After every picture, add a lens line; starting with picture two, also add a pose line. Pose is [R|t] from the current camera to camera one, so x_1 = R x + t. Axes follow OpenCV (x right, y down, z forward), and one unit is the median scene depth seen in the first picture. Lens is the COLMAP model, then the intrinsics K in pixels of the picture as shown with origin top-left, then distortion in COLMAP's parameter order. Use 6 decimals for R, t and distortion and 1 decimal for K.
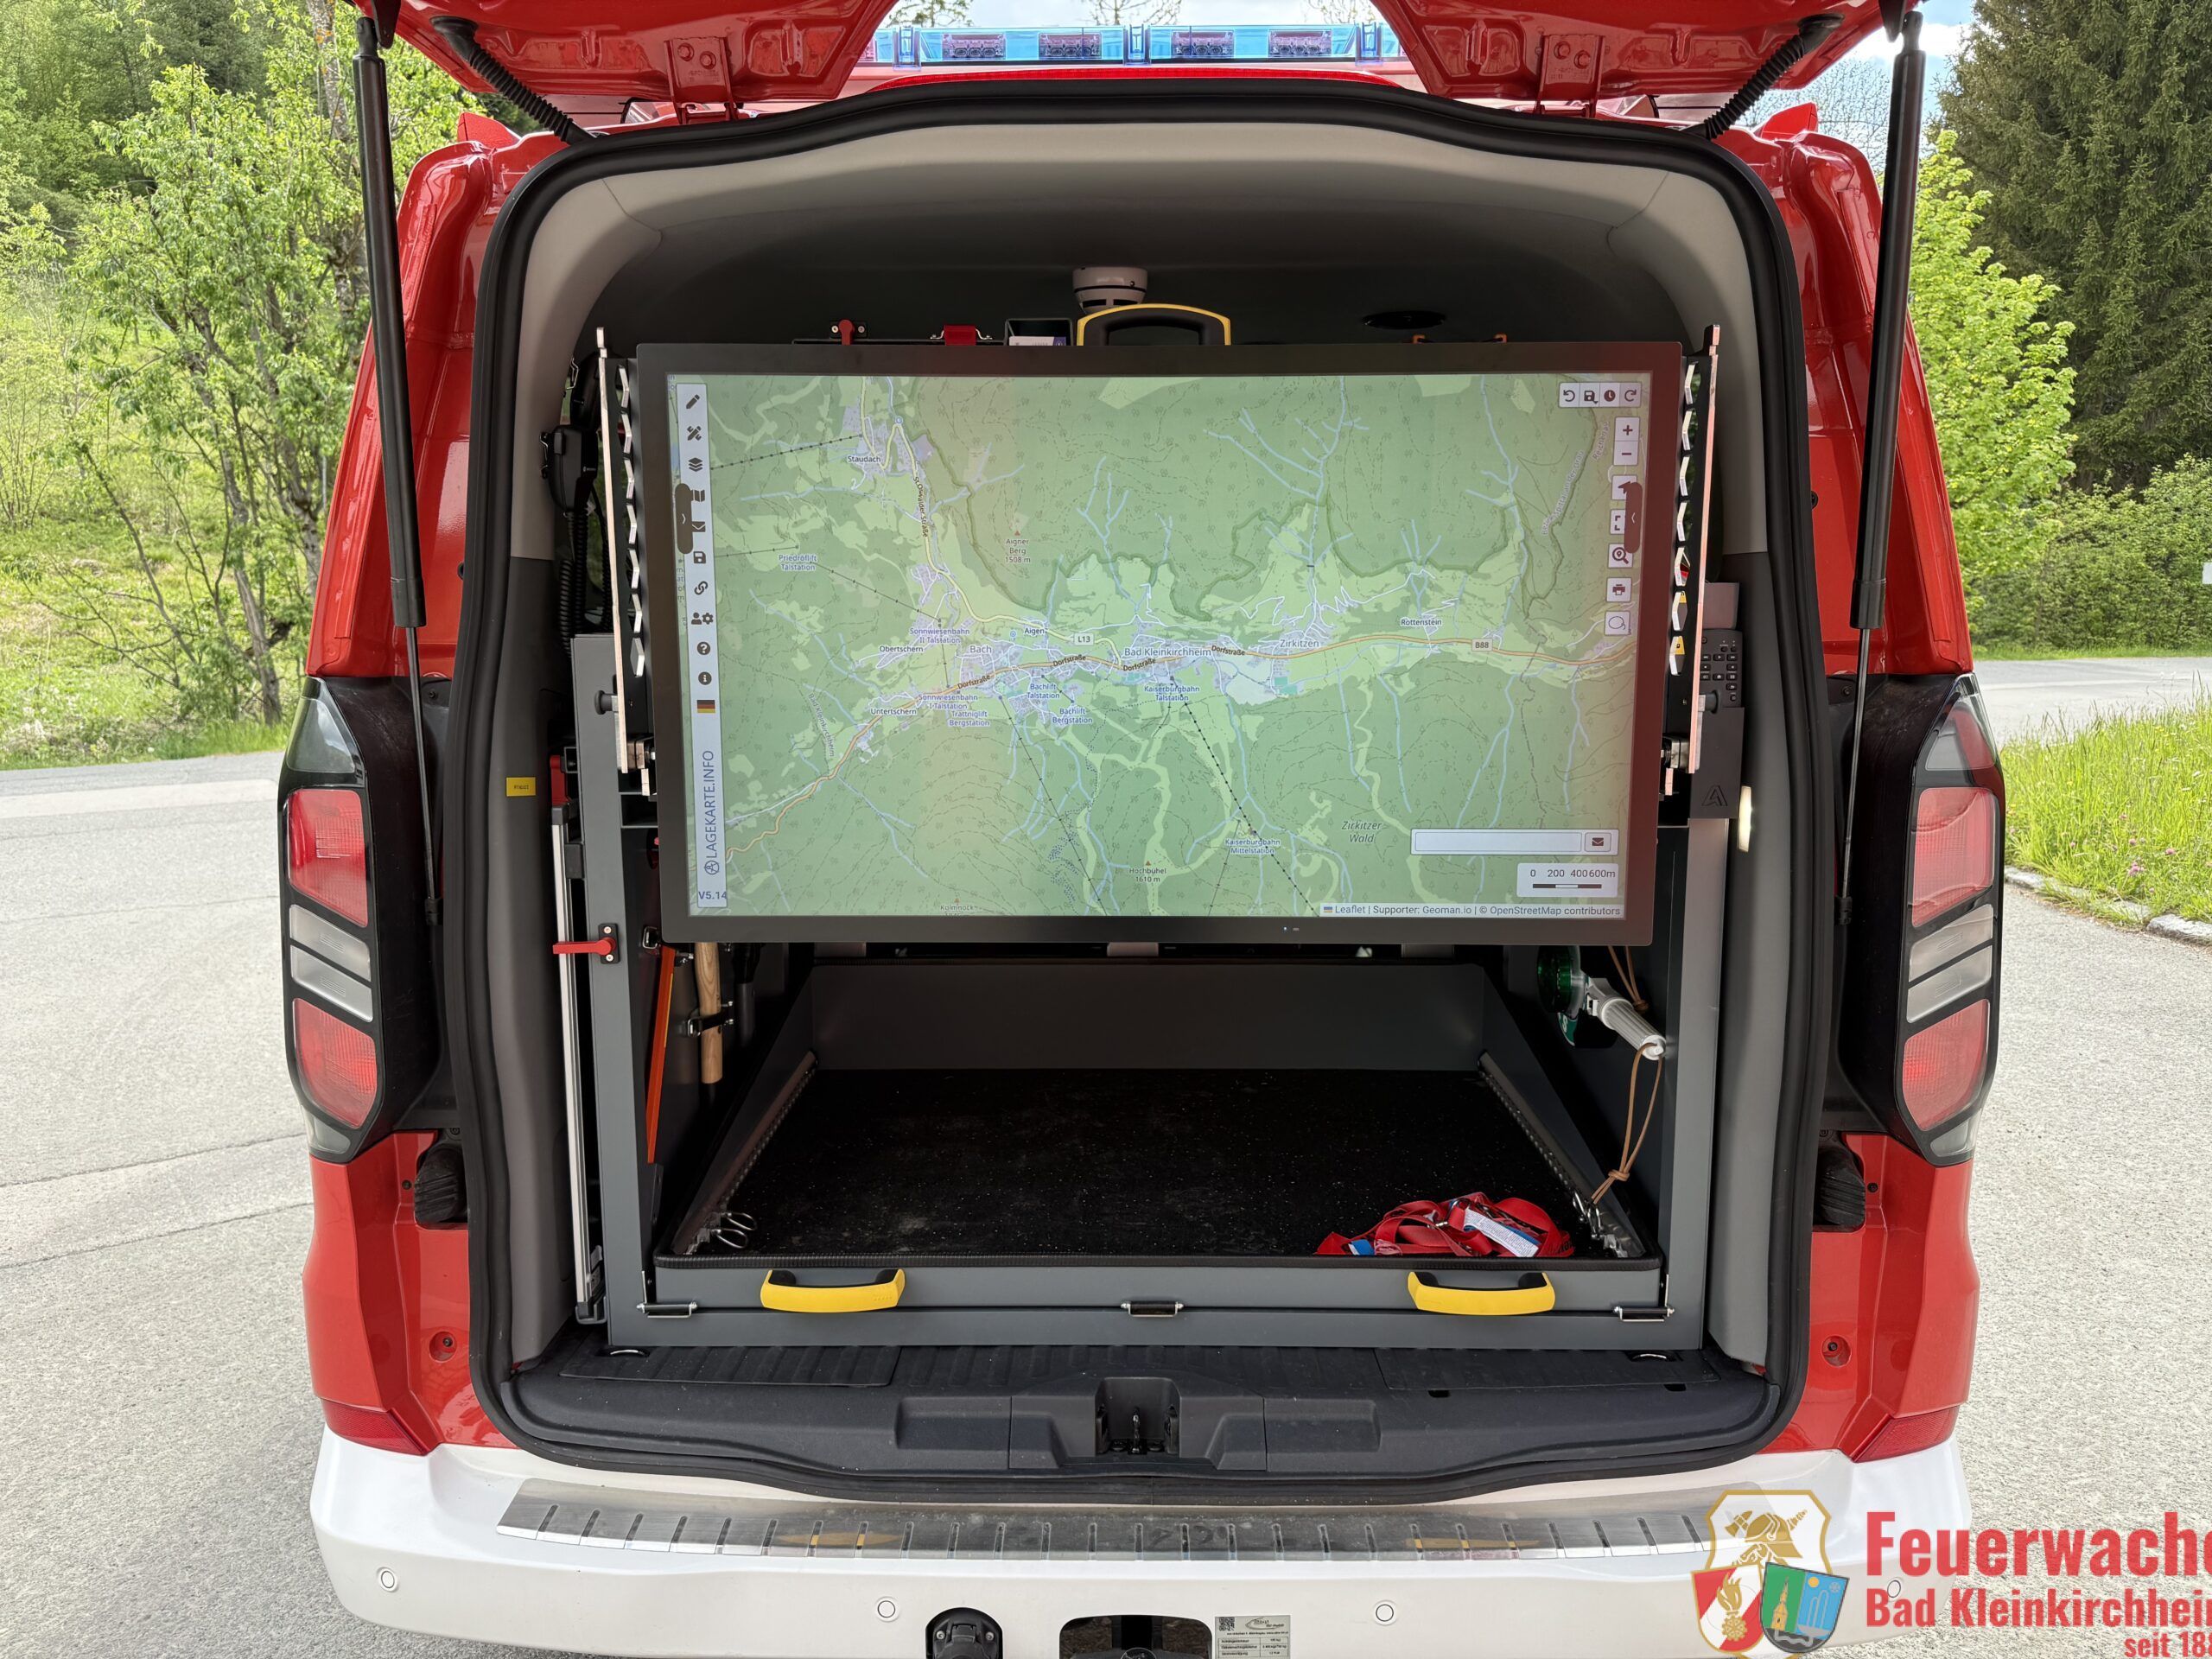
lens RADIAL K [[1561.1, 0, 1111.5], [0, 1561.1, 832.1], [0, 0, 1]] dist [0.030010, -0.032842]
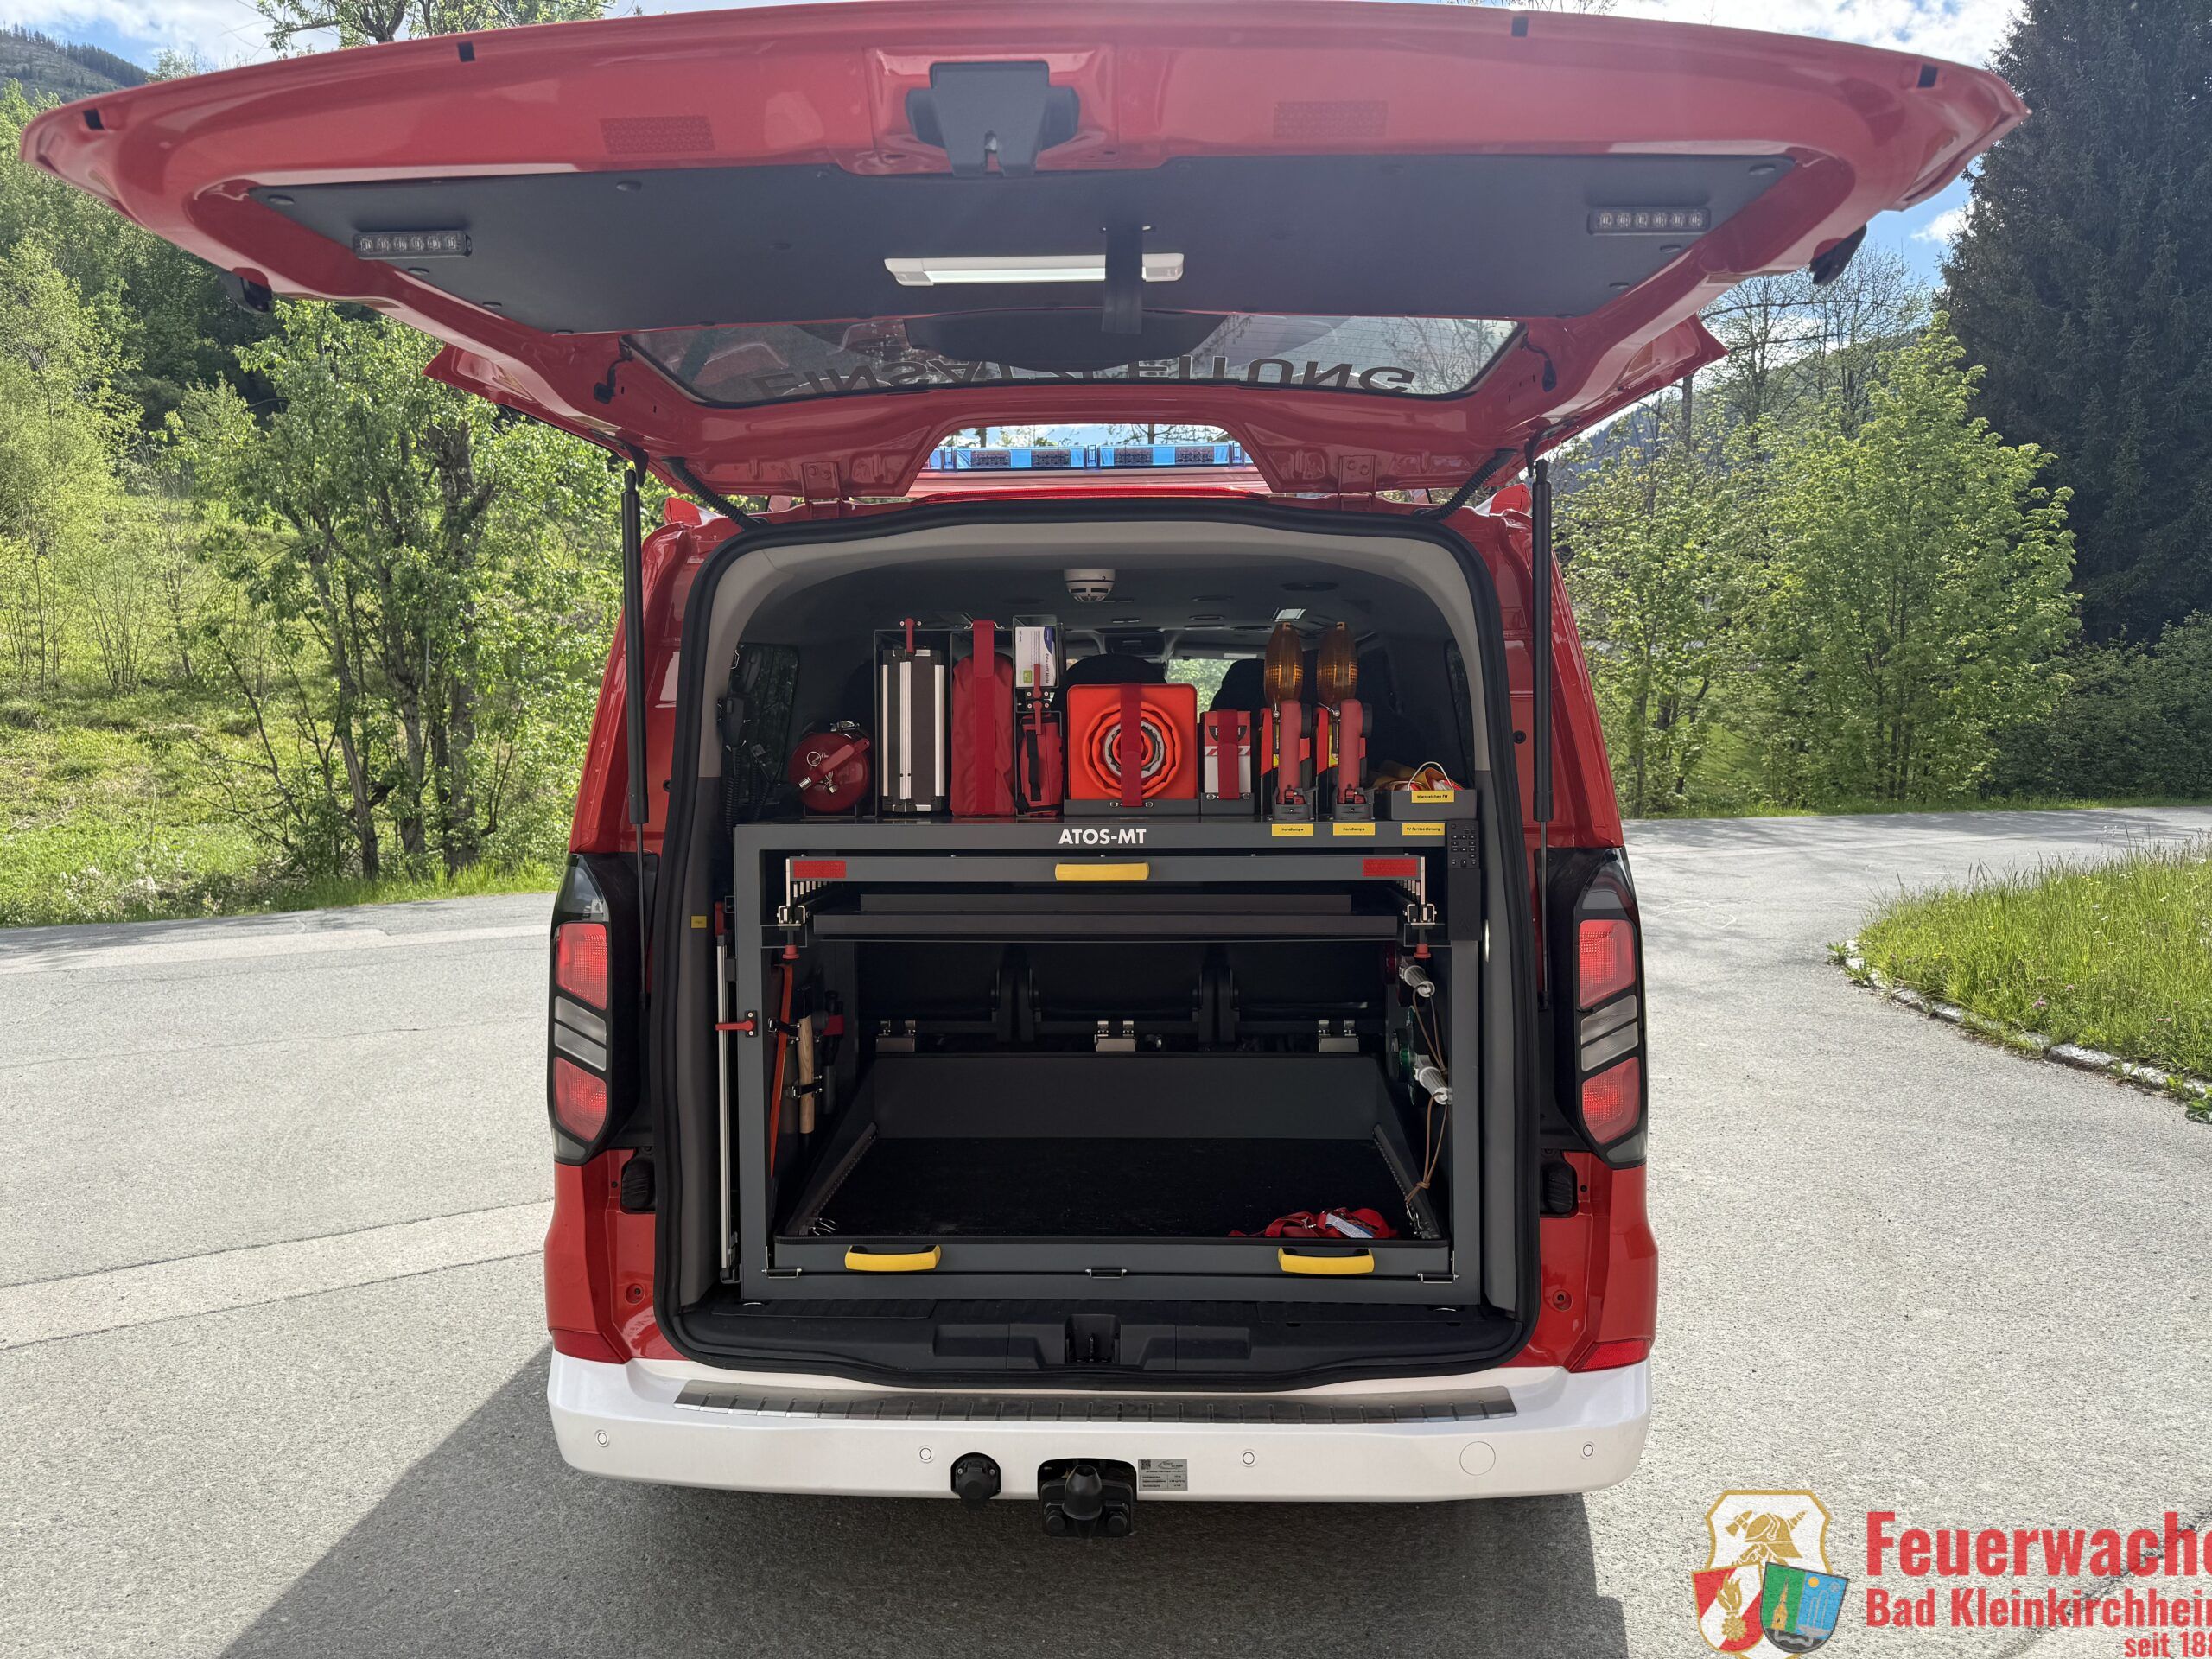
lens RADIAL K [[1561.1, 0, 1103.2], [0, 1561.1, 822.8], [0, 0, 1]] dist [0.030010, -0.032842]
pose [[0.999441, -0.004544, -0.033125, 0.073924], [0.001145, 0.994793, -0.101911, 0.030133], [0.033415, 0.101816, 0.994242, -0.515782]]
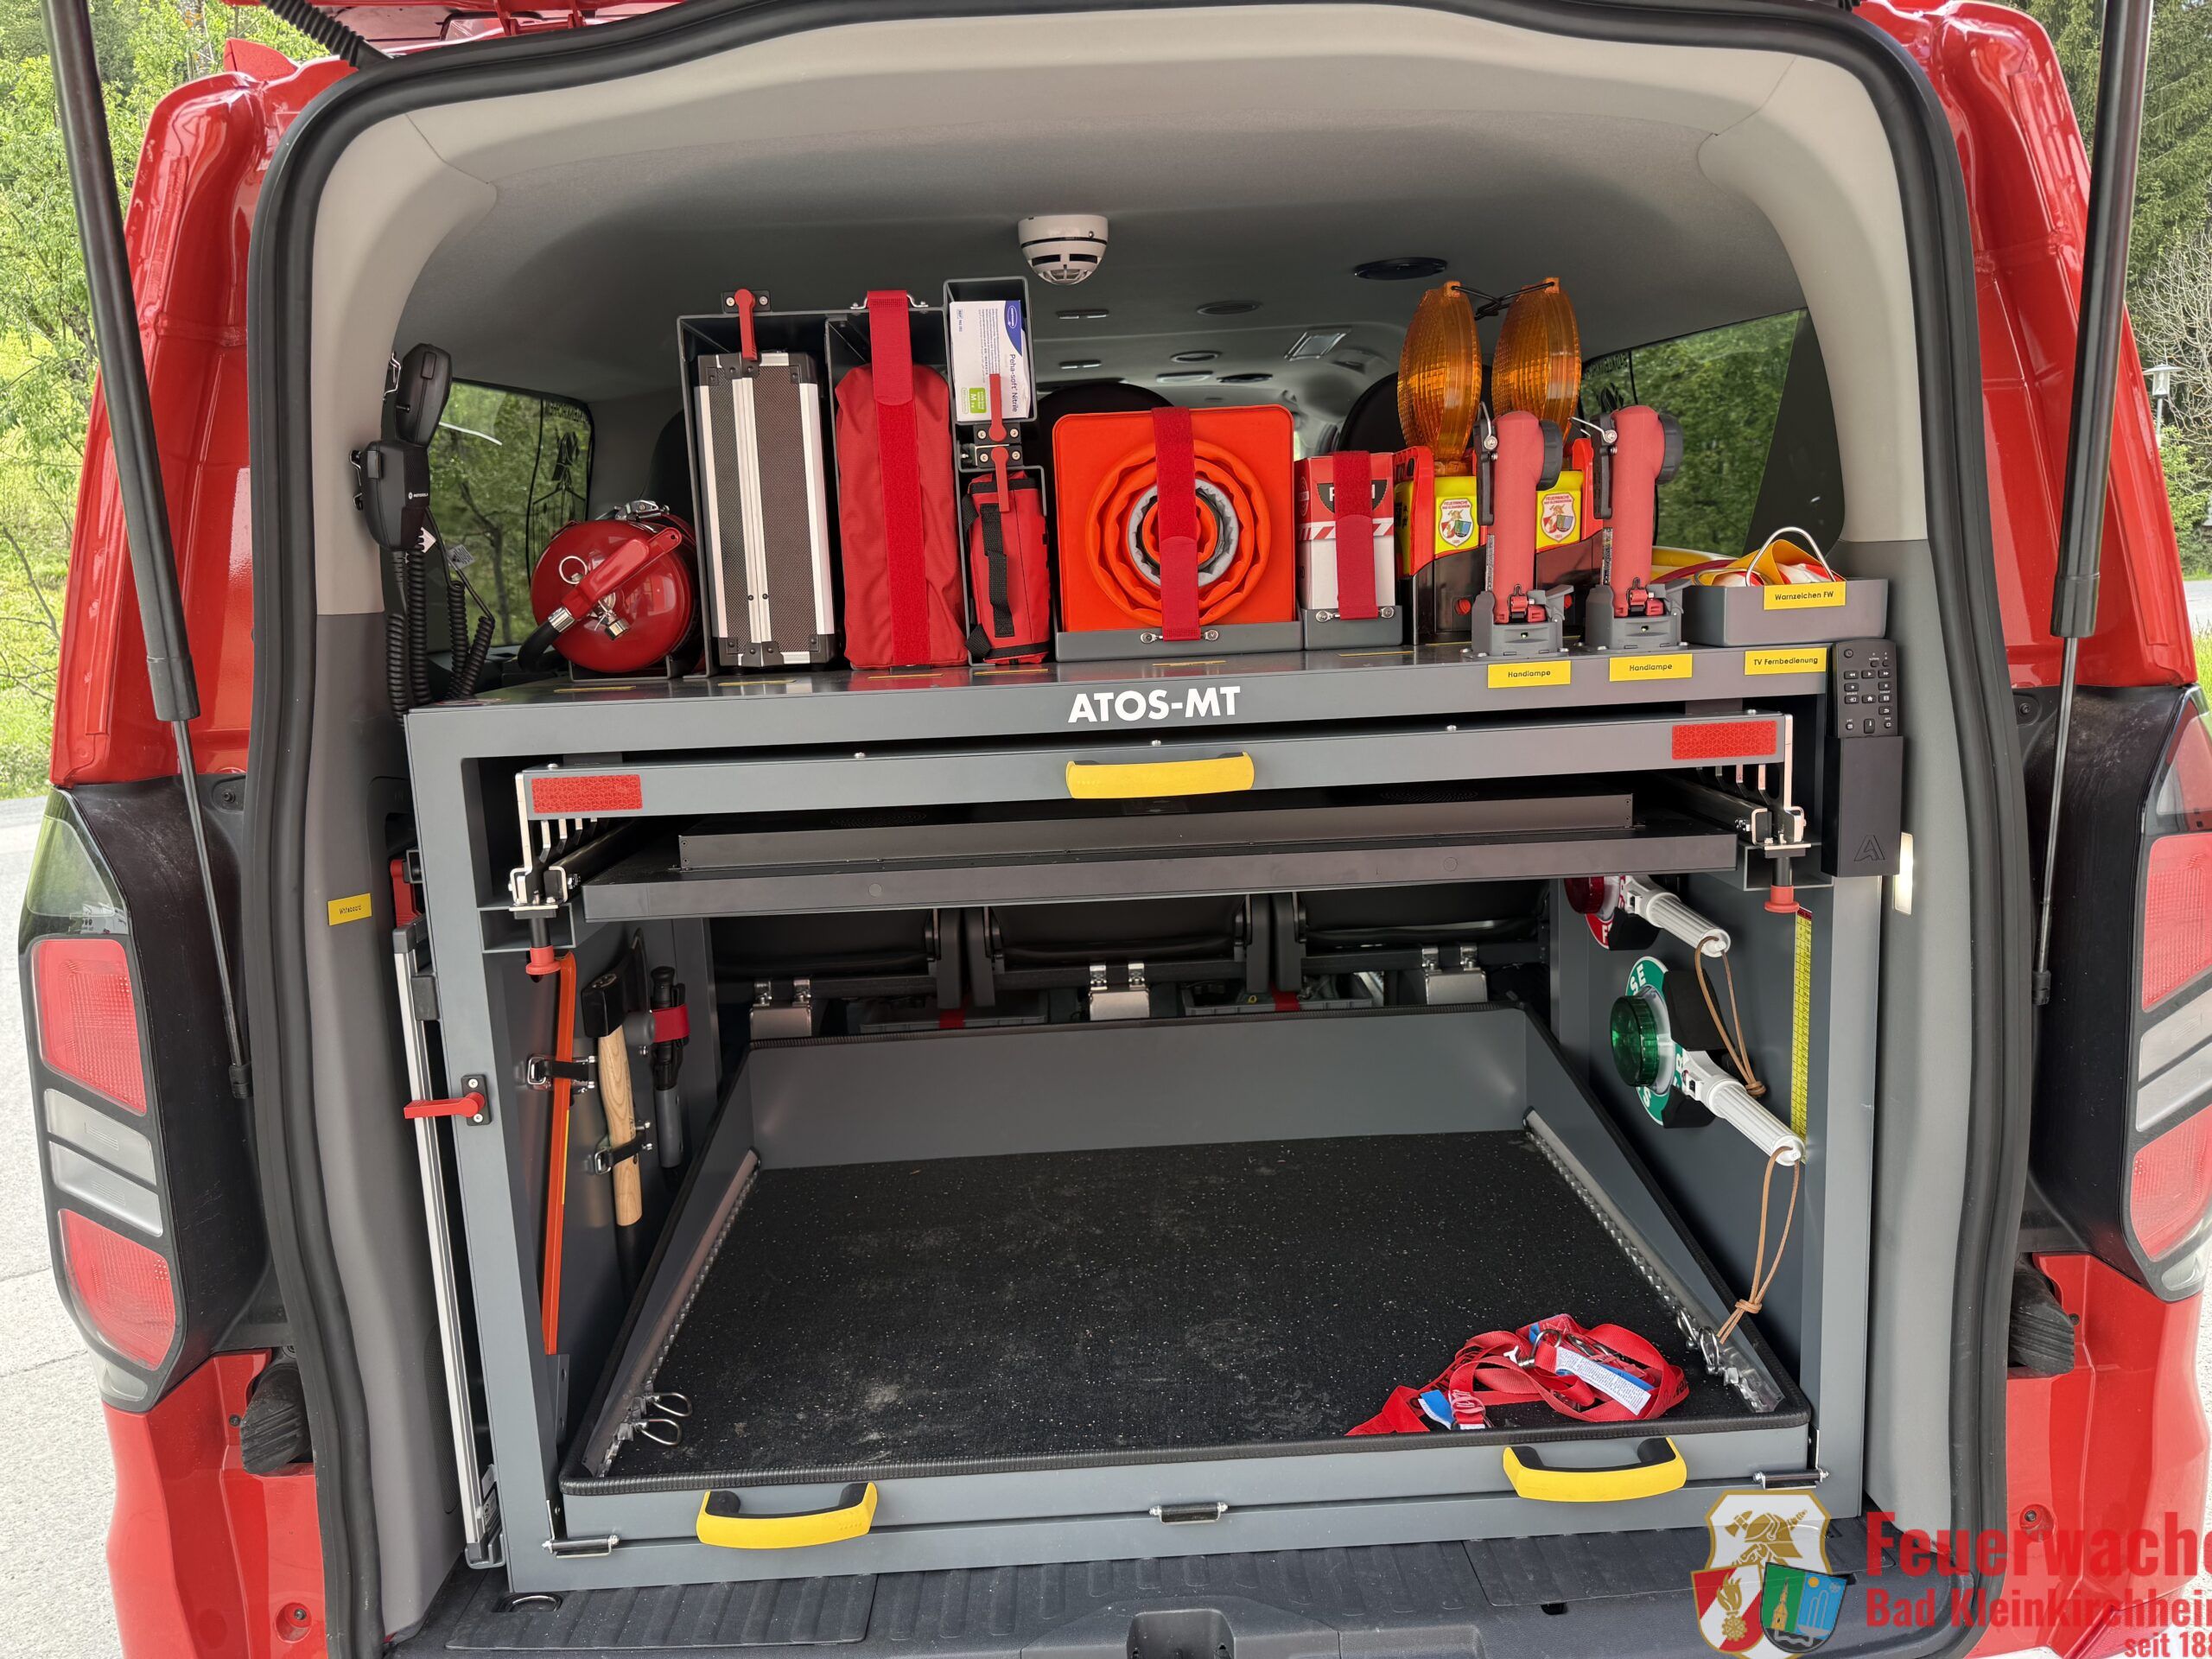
lens RADIAL K [[1561.1, 0, 1102.2], [0, 1561.1, 828.8], [0, 0, 1]] dist [0.030010, -0.032842]
pose [[0.998418, -0.048423, 0.028572, -0.023848], [0.047946, 0.998702, 0.017171, -0.060604], [-0.029366, -0.015774, 0.999444, 0.200394]]
